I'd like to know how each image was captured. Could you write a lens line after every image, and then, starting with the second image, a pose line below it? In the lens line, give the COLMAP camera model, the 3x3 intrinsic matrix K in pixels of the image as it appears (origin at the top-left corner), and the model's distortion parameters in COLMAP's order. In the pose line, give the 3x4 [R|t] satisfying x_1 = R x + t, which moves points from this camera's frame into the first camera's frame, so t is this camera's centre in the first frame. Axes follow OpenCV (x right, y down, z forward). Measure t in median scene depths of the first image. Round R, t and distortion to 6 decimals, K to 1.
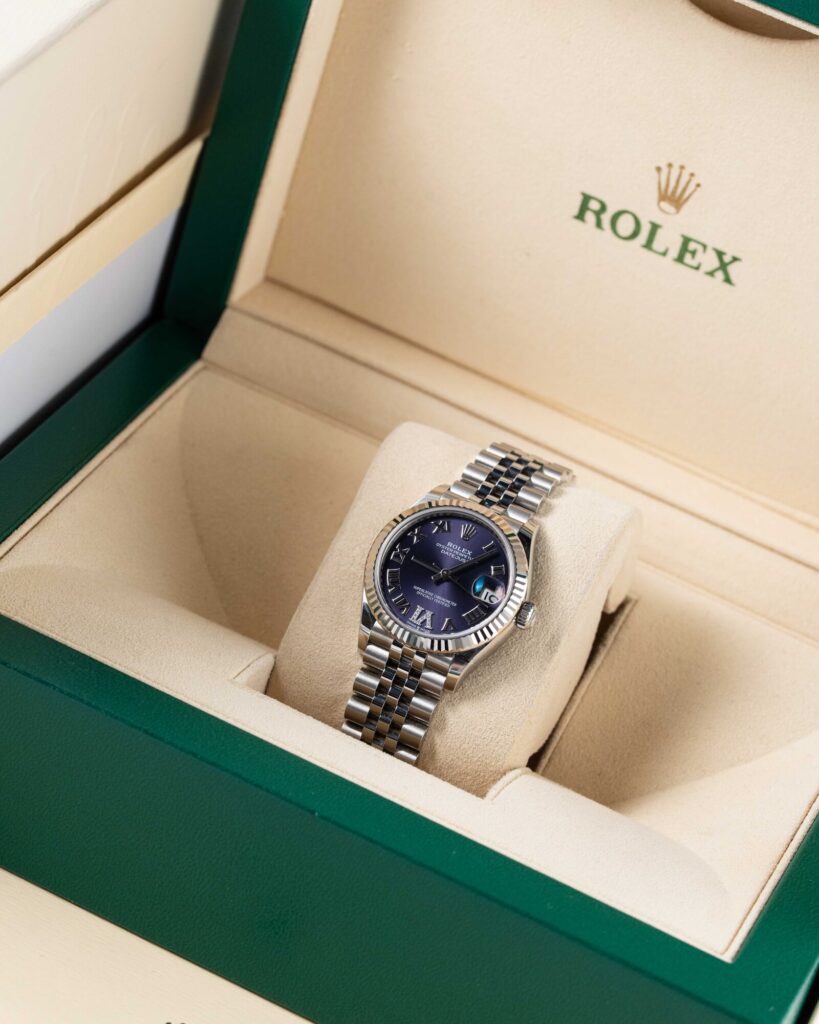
lens RADIAL K [[5310.2, 0, 409.6], [0, 5310.2, 511.6], [0, 0, 1]] dist [-0.232422, 0.000000]
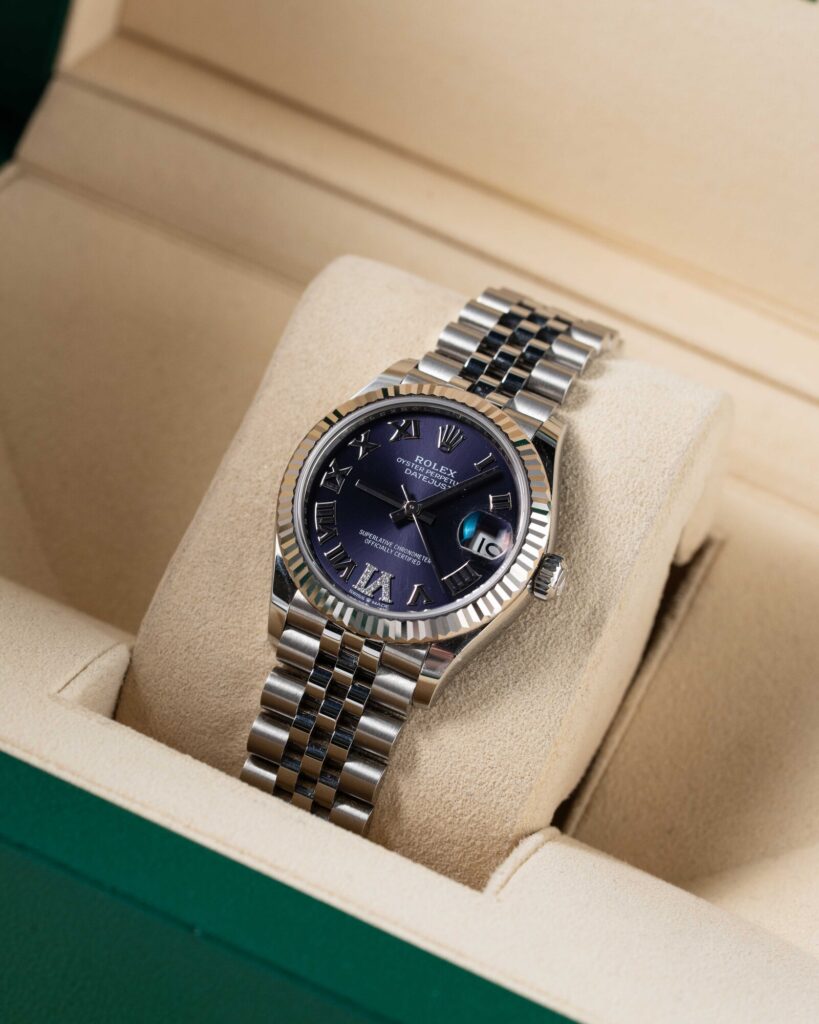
lens RADIAL K [[5310.2, 0, 409.1], [0, 5310.2, 512.3], [0, 0, 1]] dist [-0.232422, 0.000000]
pose [[0.999871, -0.013880, 0.008132, 0.001489], [0.013630, 0.999457, 0.029988, -0.005764], [-0.008544, -0.029873, 0.999517, 0.400341]]
